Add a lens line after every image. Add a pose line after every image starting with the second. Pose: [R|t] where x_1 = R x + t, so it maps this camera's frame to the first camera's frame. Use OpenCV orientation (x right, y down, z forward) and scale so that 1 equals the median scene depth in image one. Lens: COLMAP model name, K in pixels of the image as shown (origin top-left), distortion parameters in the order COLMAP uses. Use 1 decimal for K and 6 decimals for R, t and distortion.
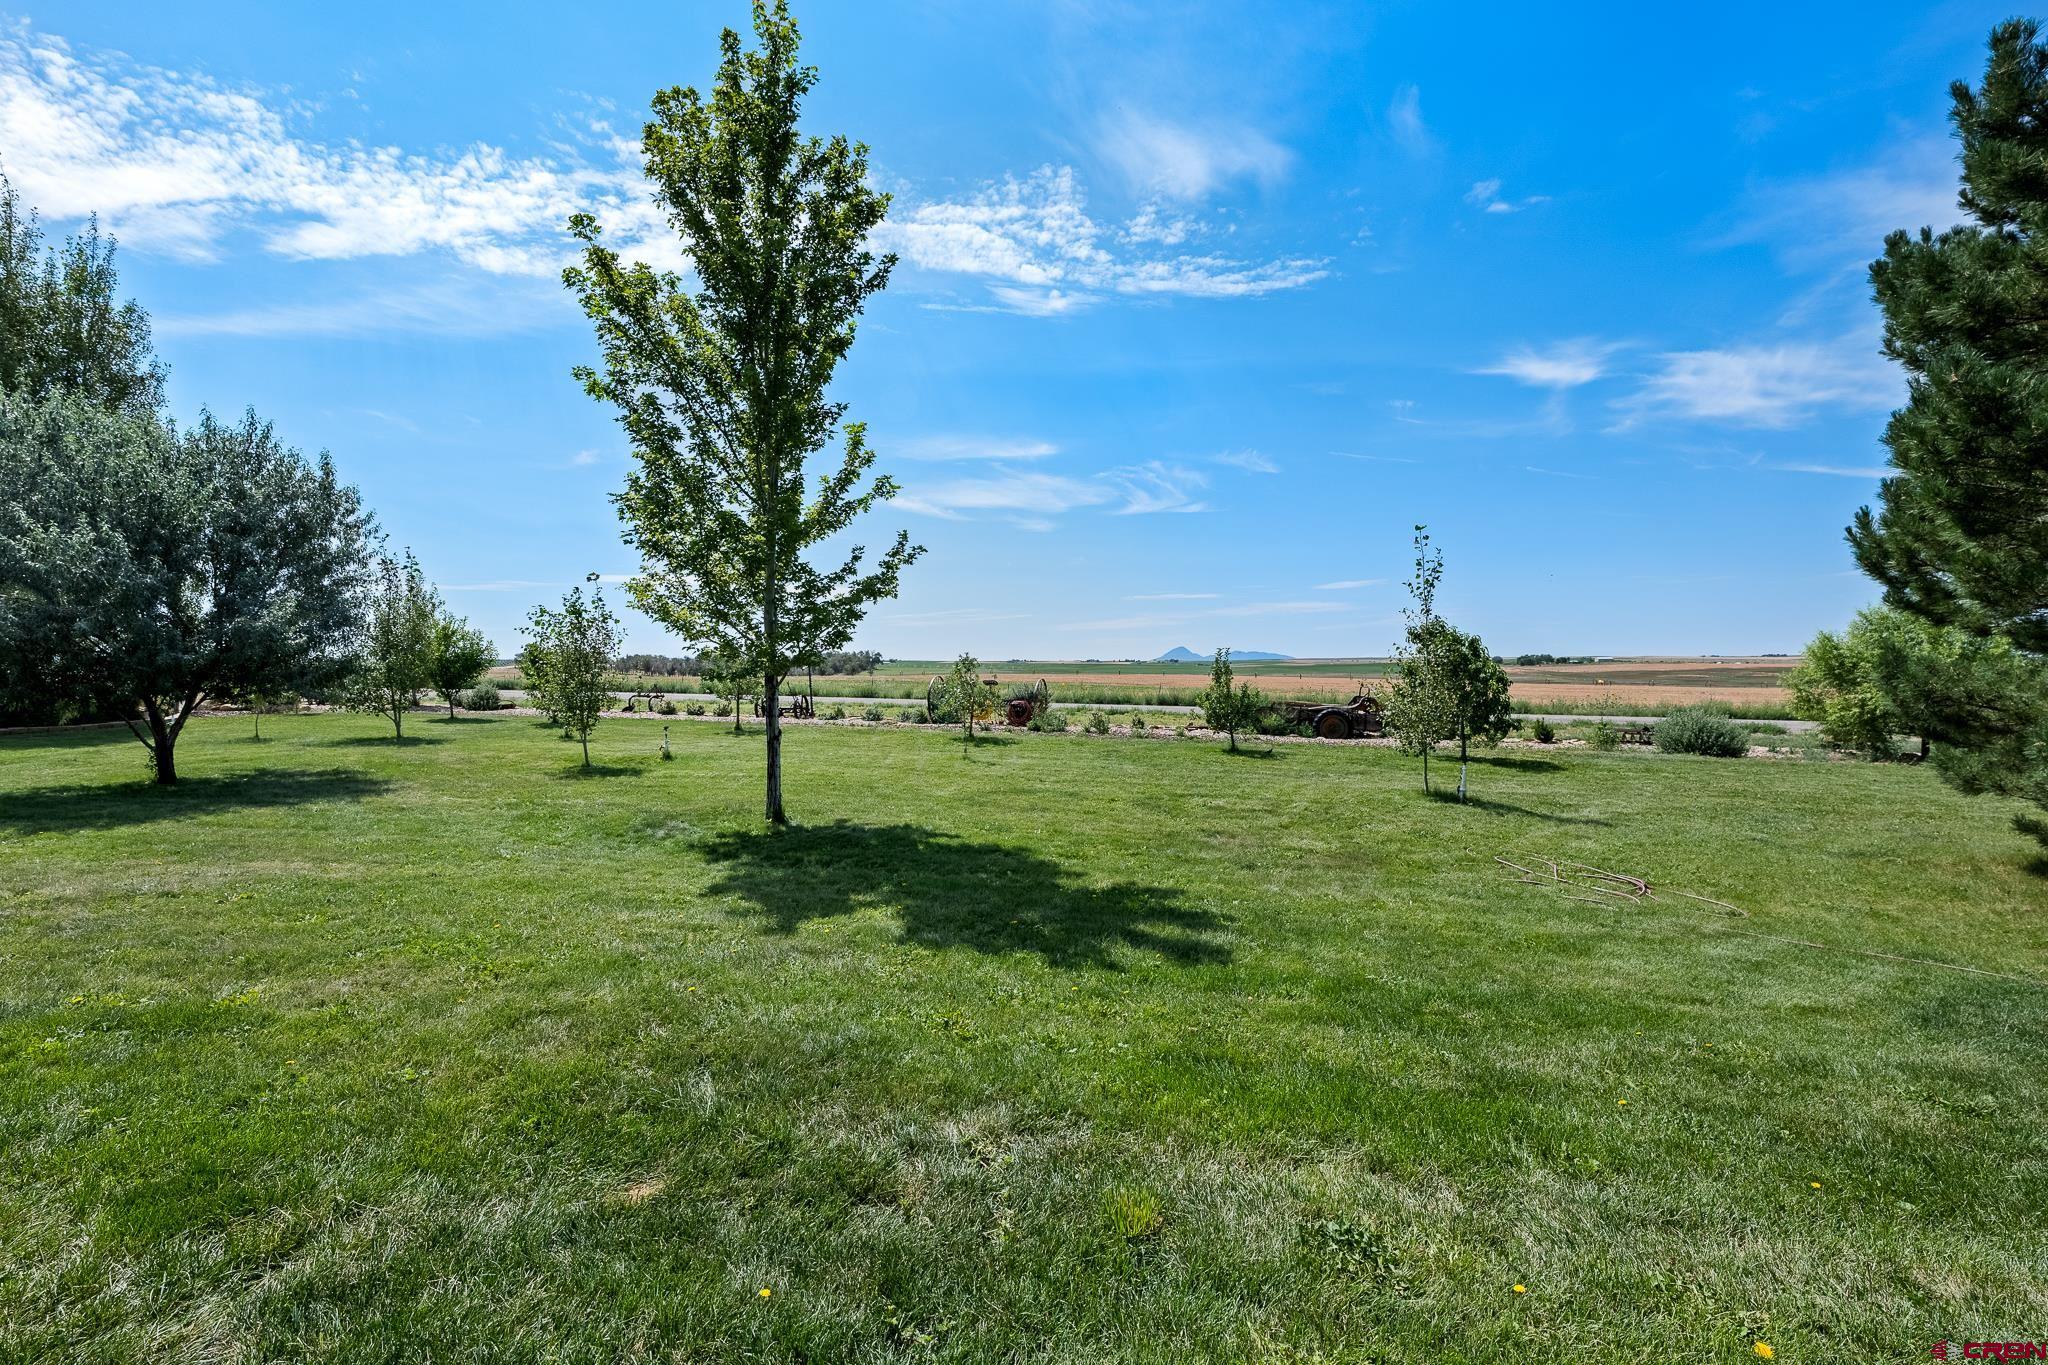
lens RADIAL K [[834.4, 0, 1007.9], [0, 834.4, 679.4], [0, 0, 1]] dist [-0.000983, -0.000301]
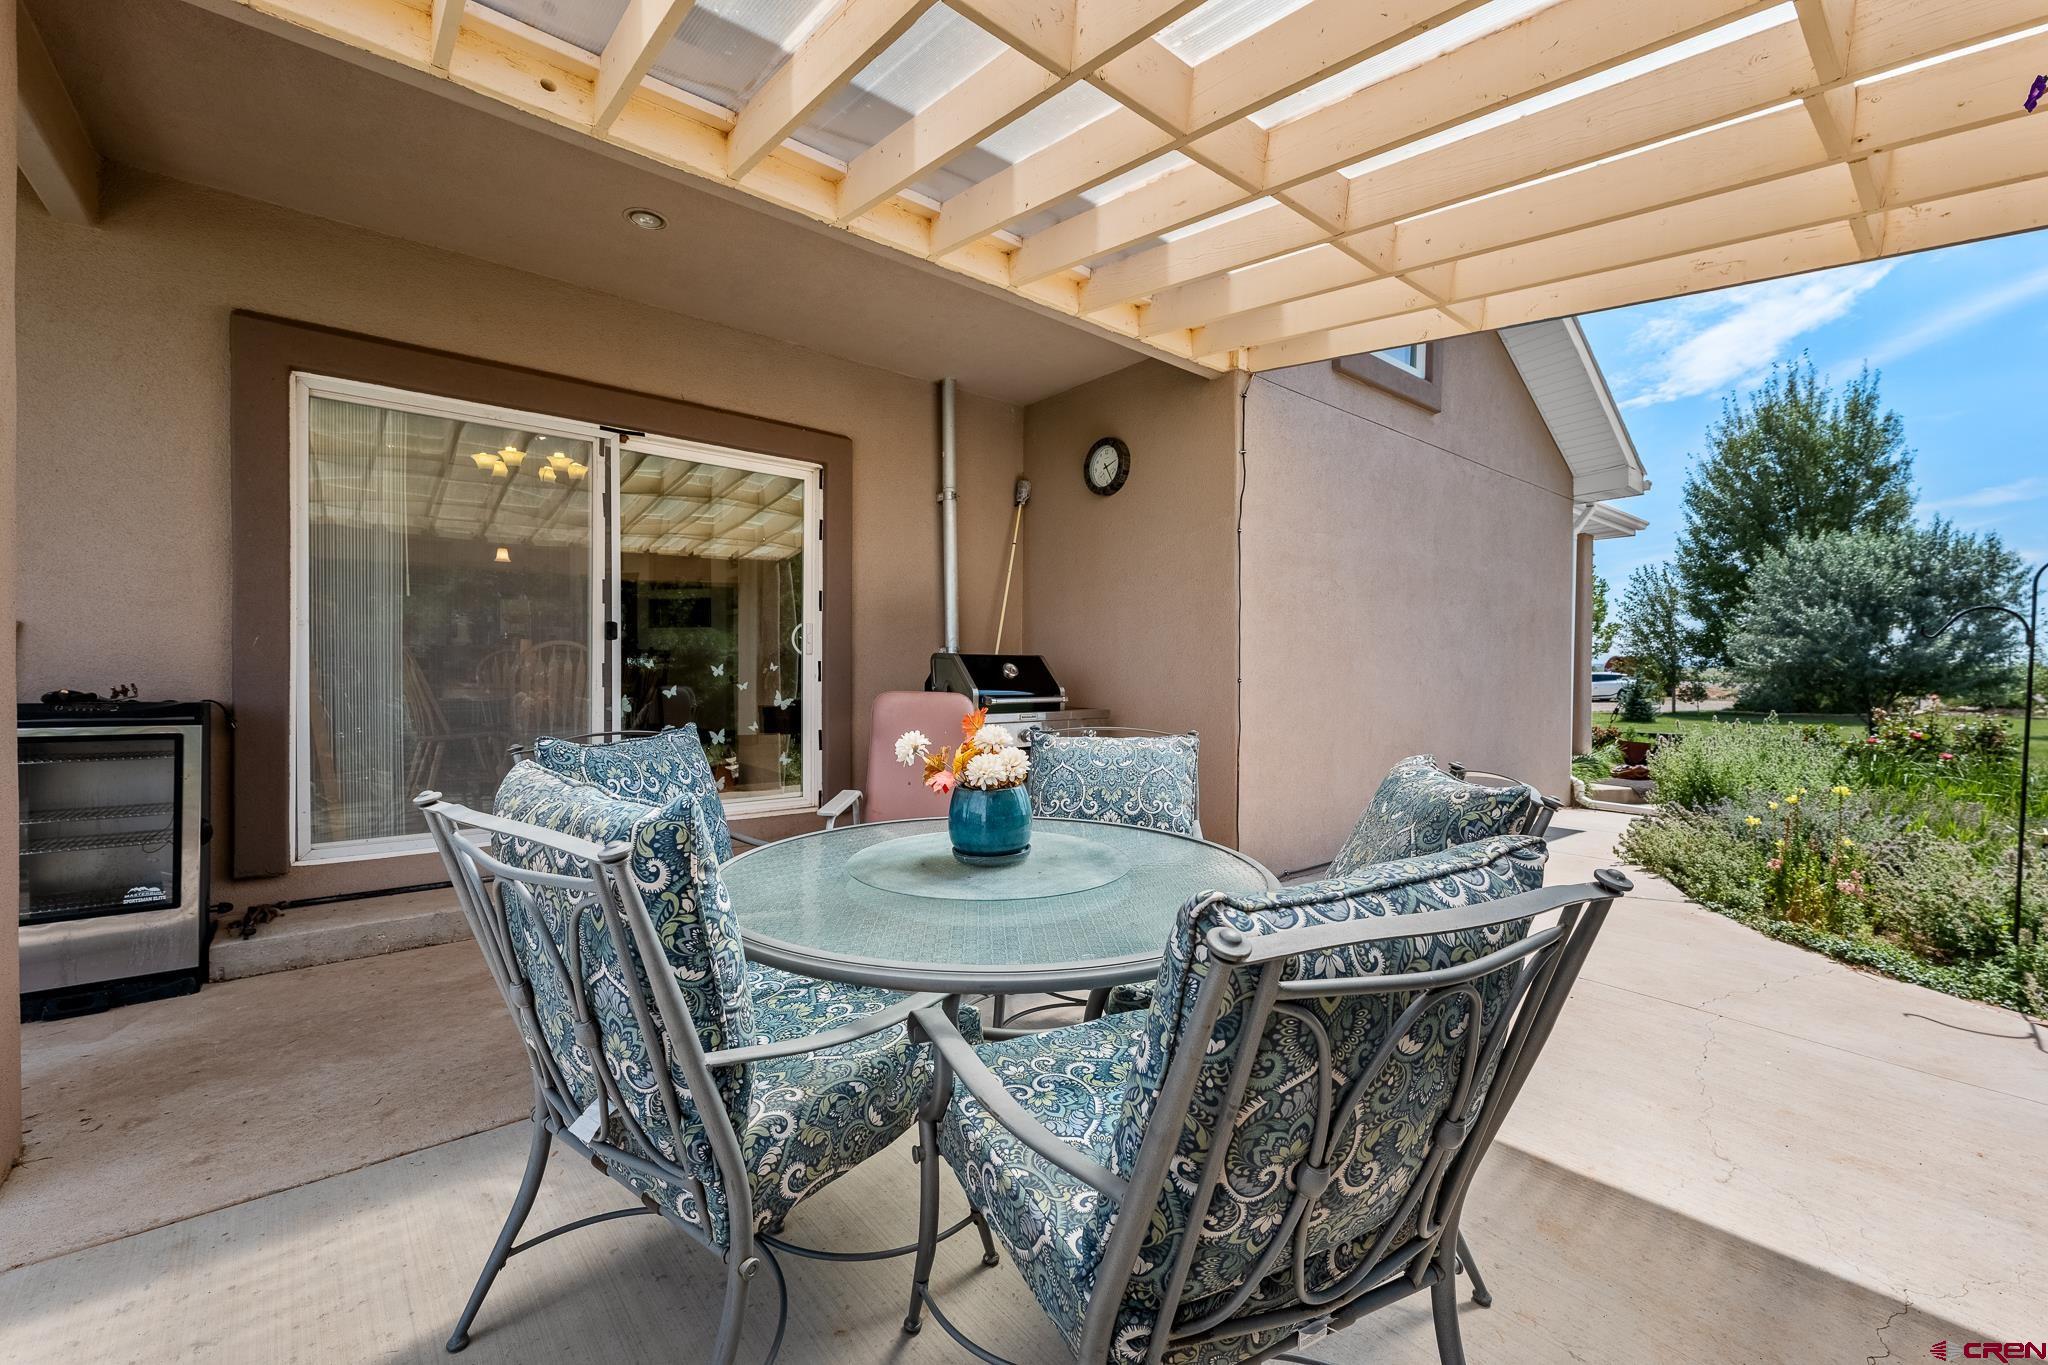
lens RADIAL K [[834.4, 0, 1007.9], [0, 834.4, 679.4], [0, 0, 1]] dist [-0.000983, -0.000301]
pose [[-0.072287, 0.016869, -0.997241, 0.783274], [-0.024140, 0.999534, 0.018658, 0.001552], [0.997092, 0.025422, -0.071847, -0.621854]]
